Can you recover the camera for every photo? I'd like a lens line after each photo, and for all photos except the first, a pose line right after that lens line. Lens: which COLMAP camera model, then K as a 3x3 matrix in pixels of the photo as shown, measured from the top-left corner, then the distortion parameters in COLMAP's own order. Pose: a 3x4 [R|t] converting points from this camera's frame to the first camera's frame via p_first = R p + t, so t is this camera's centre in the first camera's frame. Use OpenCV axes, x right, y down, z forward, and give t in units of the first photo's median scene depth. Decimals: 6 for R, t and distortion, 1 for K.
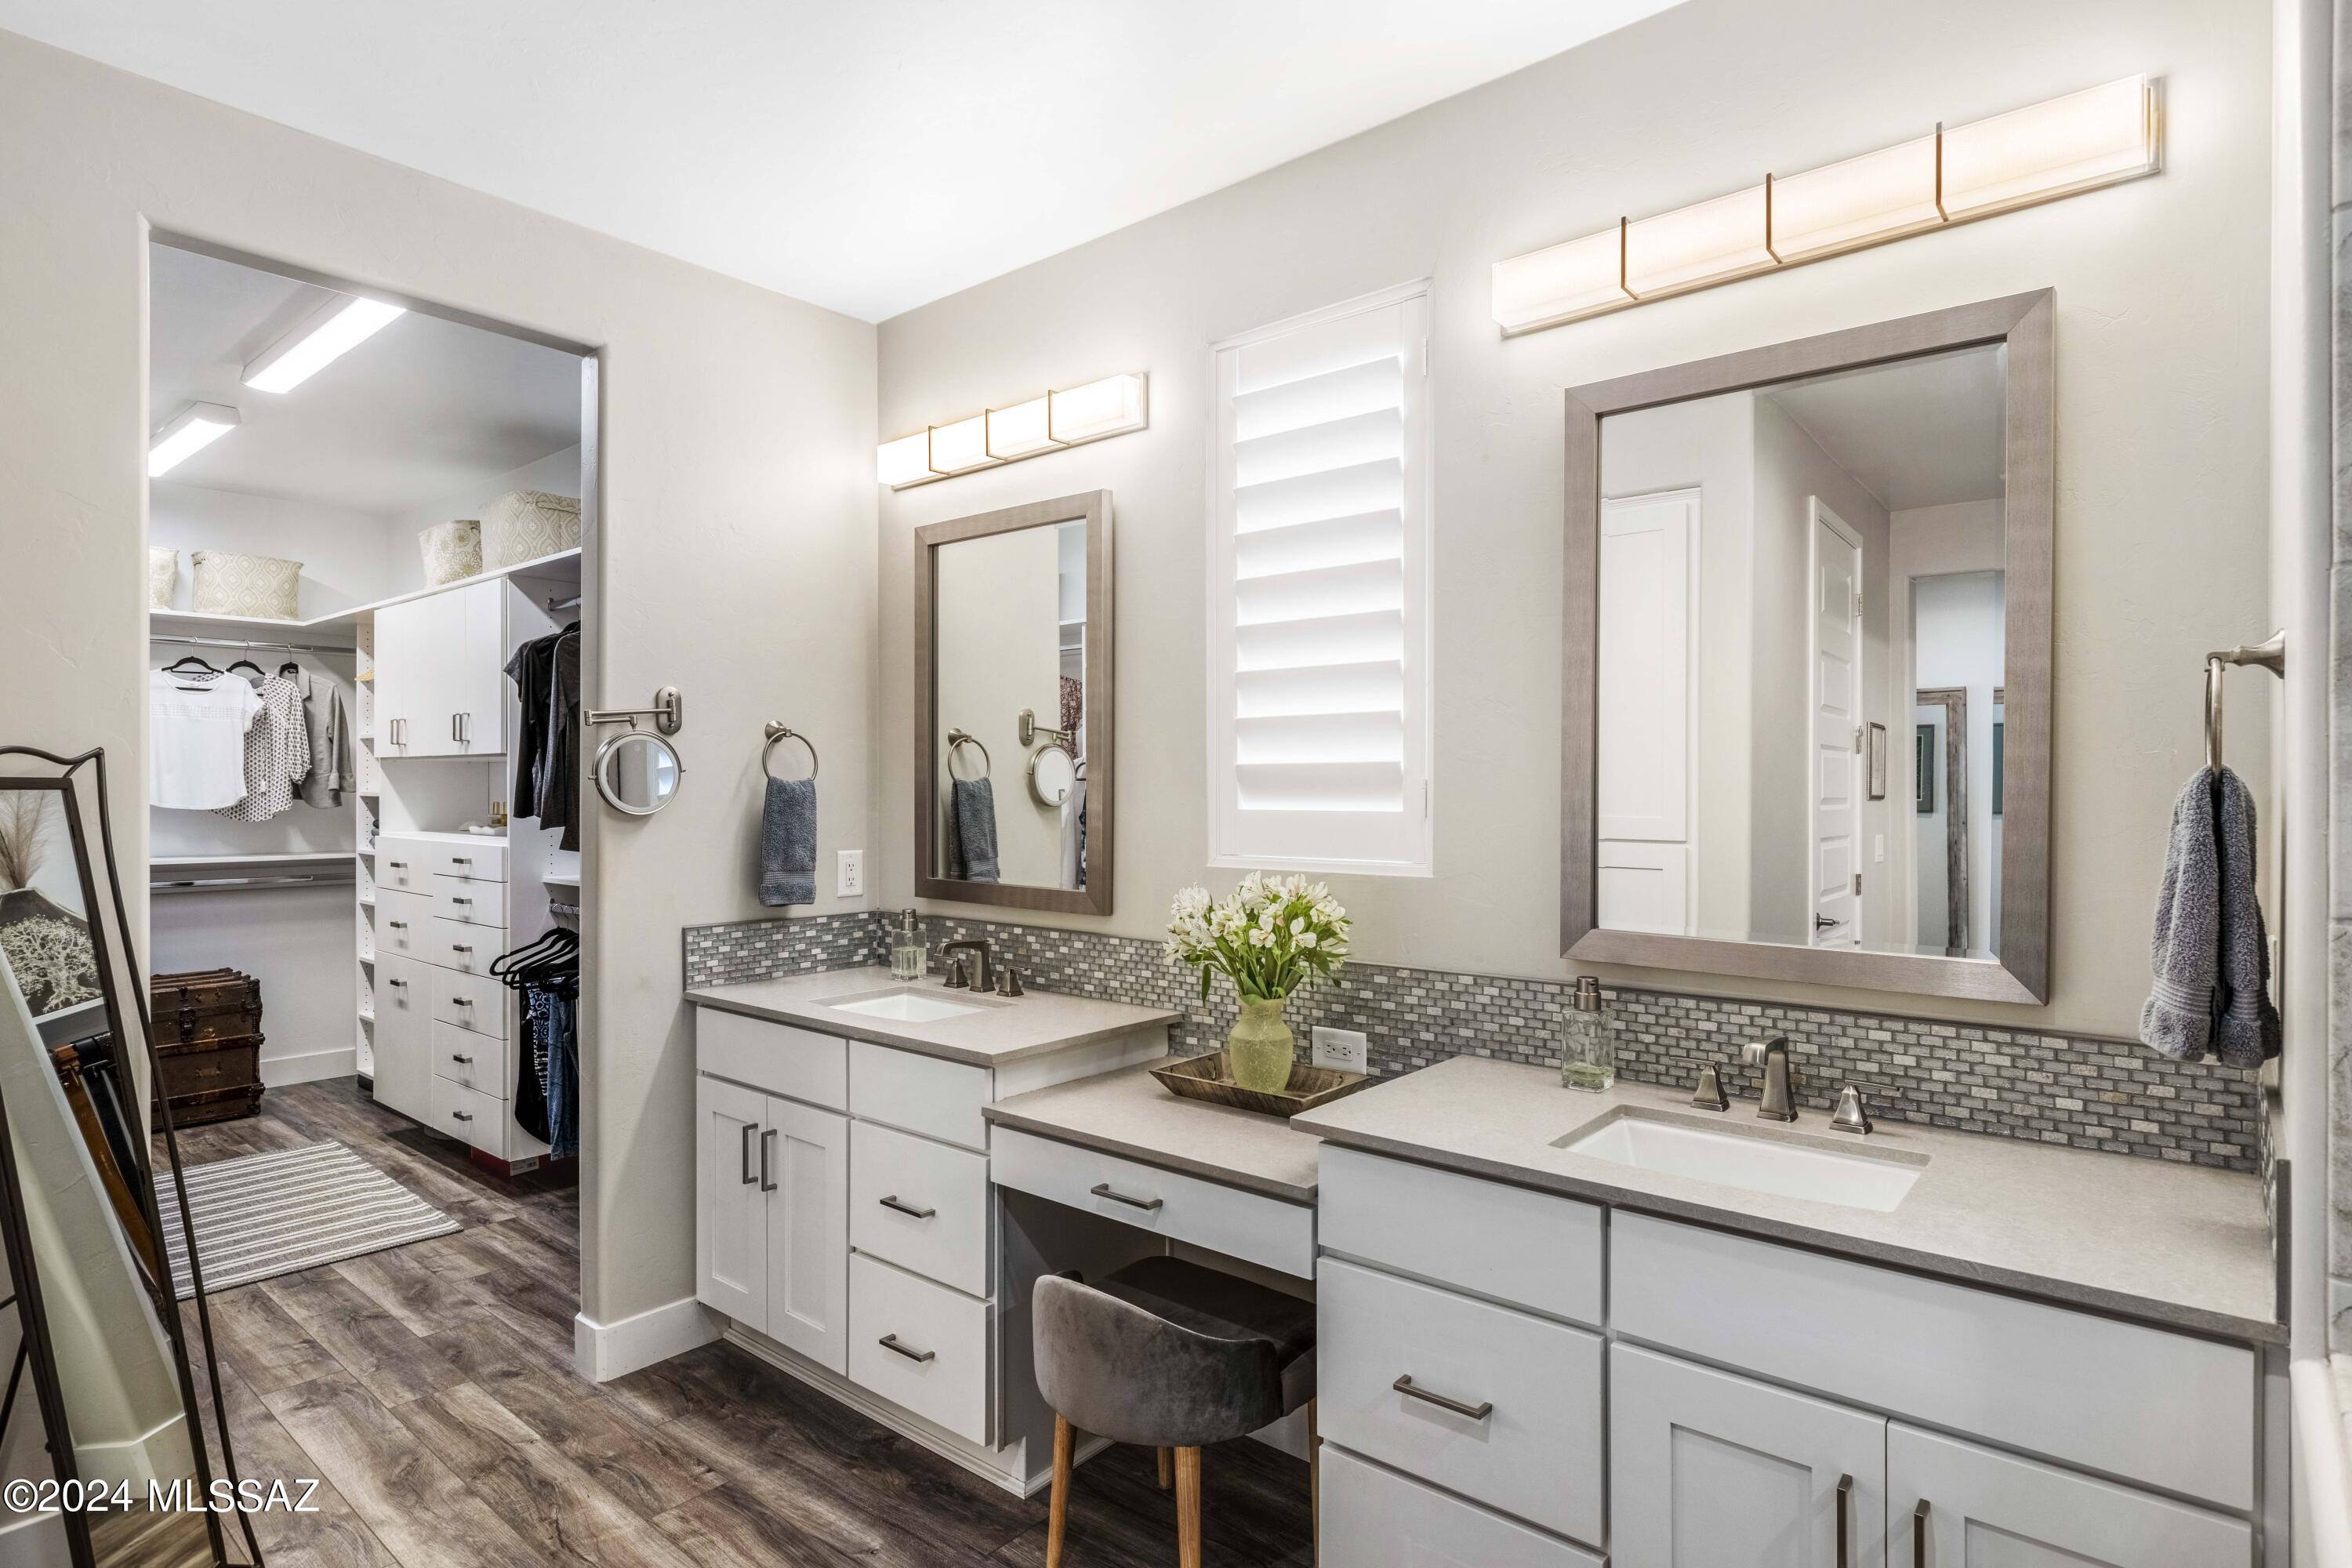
lens RADIAL K [[1217.1, 0, 1177.4], [0, 1217.1, 786.4], [0, 0, 1]] dist [-0.002598, 0.002121]
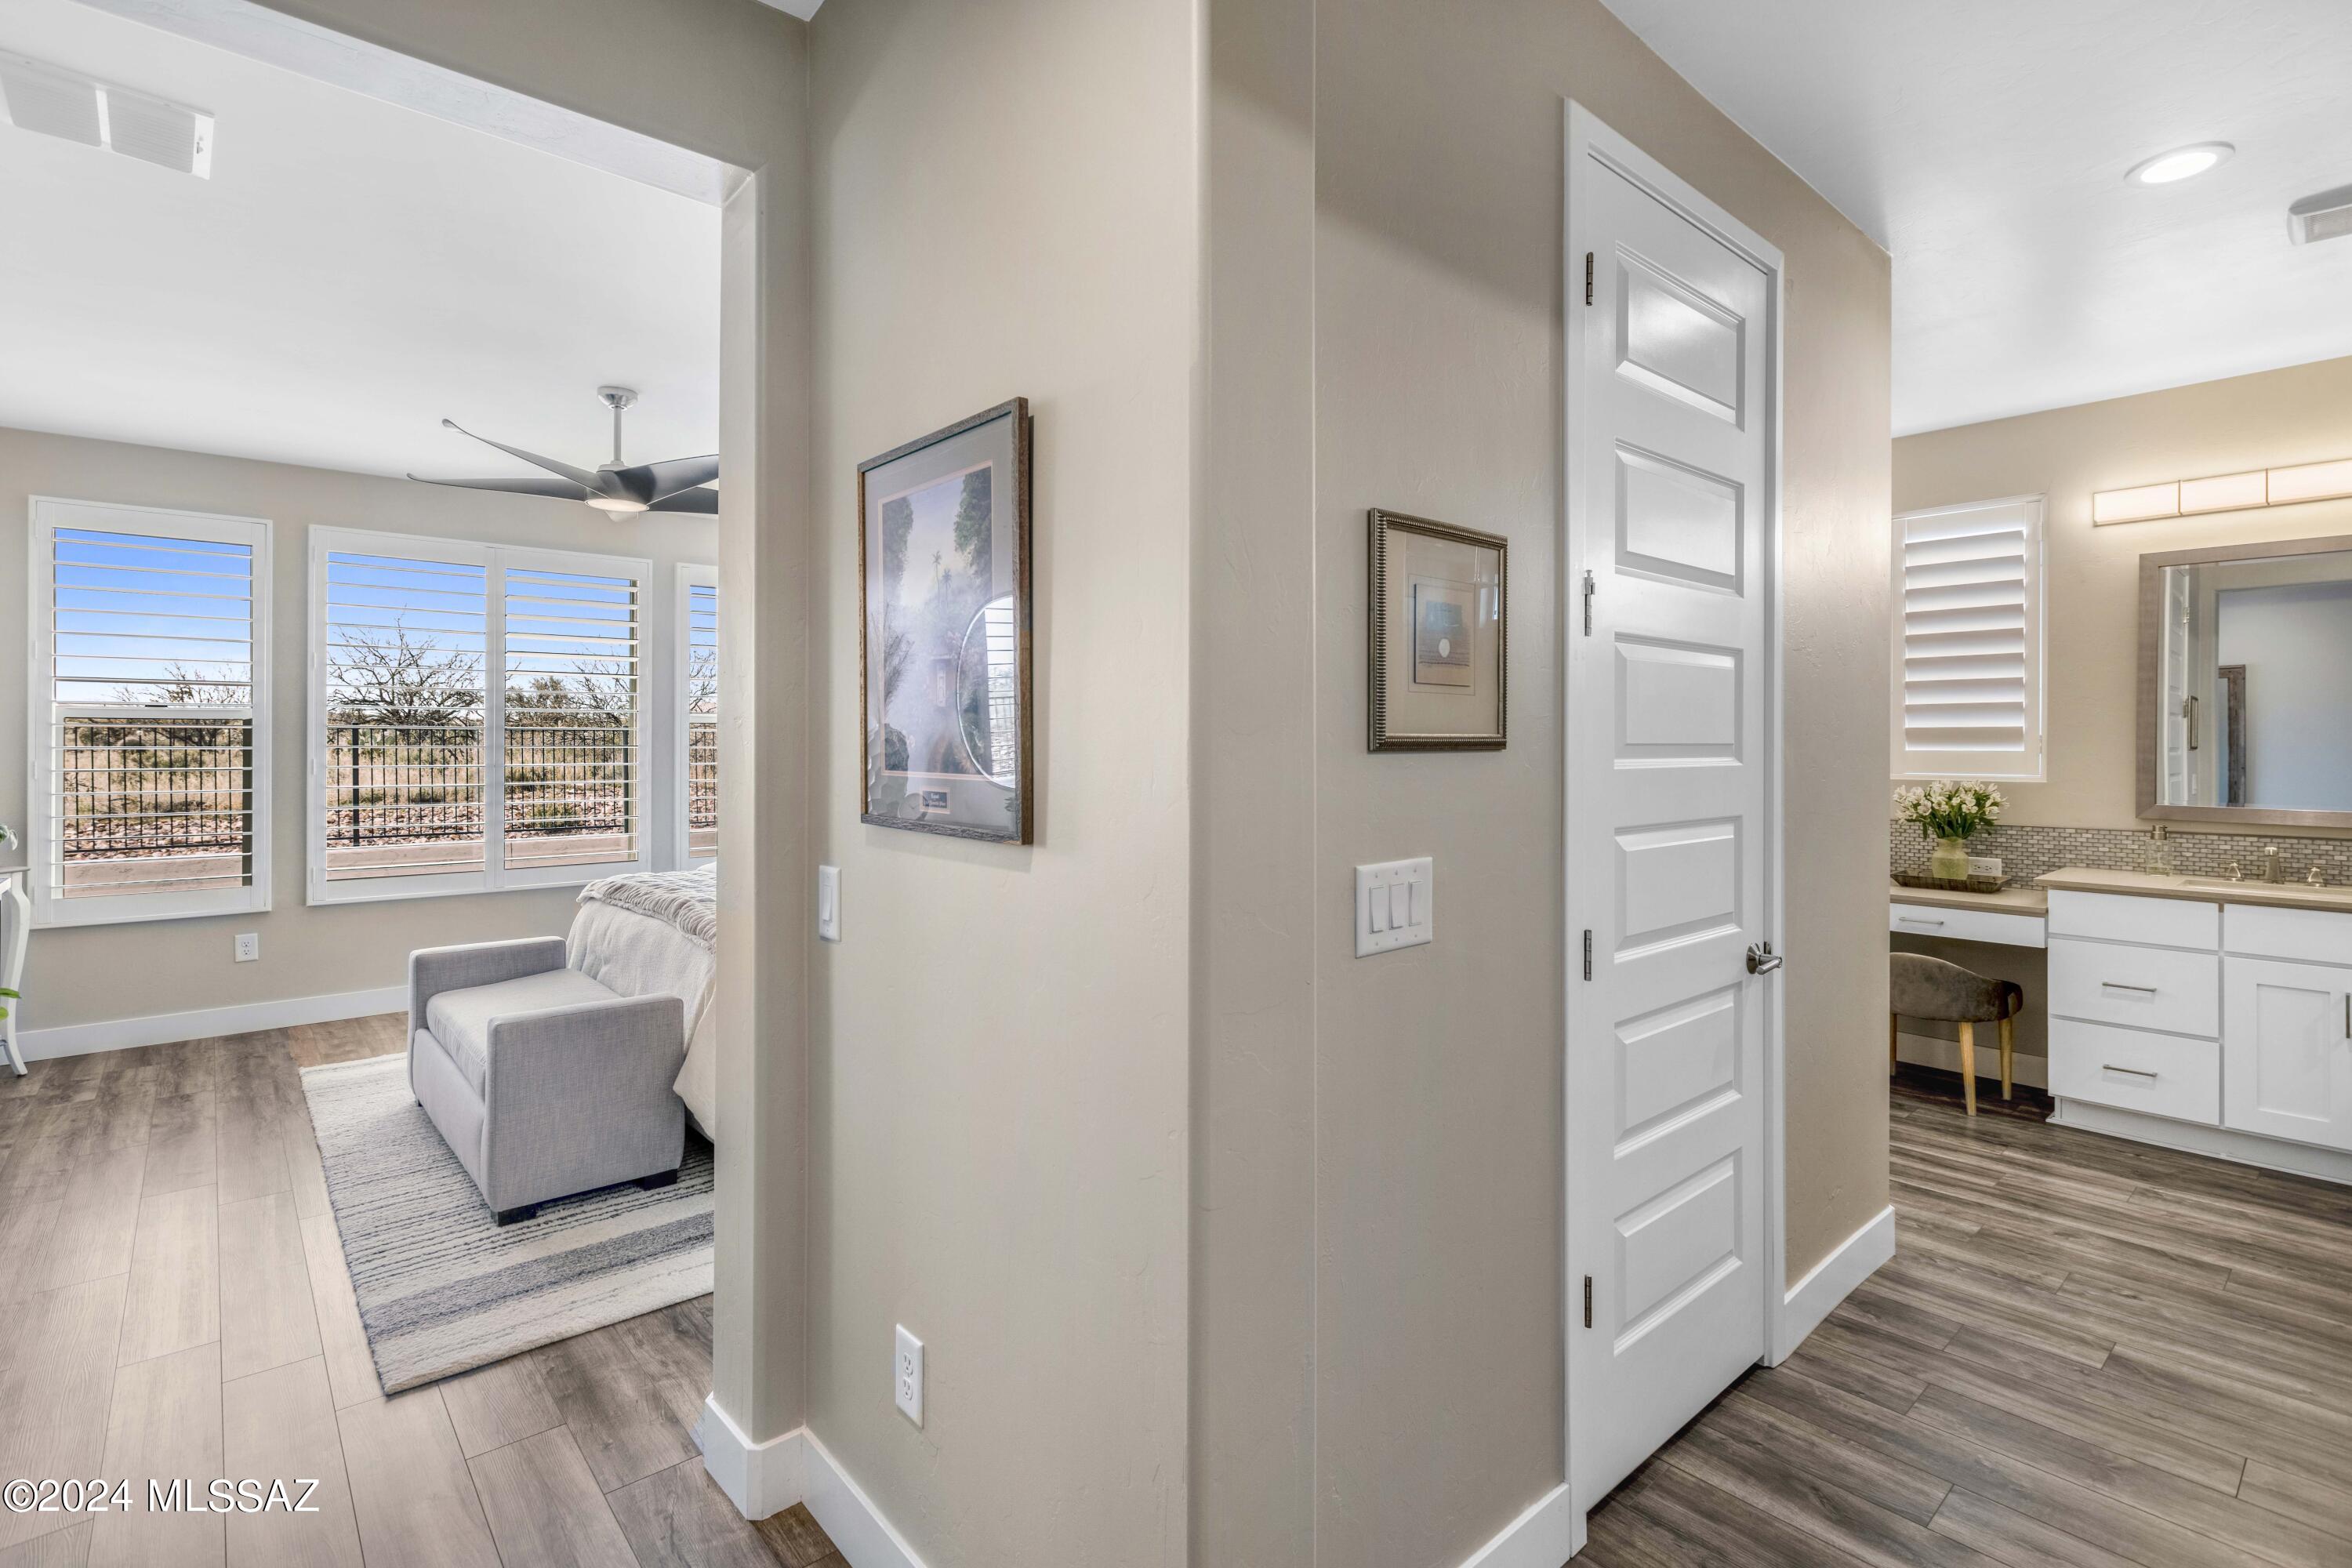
lens RADIAL K [[1077.0, 0, 1142.3], [0, 1077.0, 744.8], [0, 0, 1]] dist [0.008659, -0.001731]
pose [[0.984235, -0.005519, -0.176780, -1.051859], [0.005139, 0.999983, -0.002603, 0.008090], [0.176791, 0.001653, 0.984247, -1.168543]]
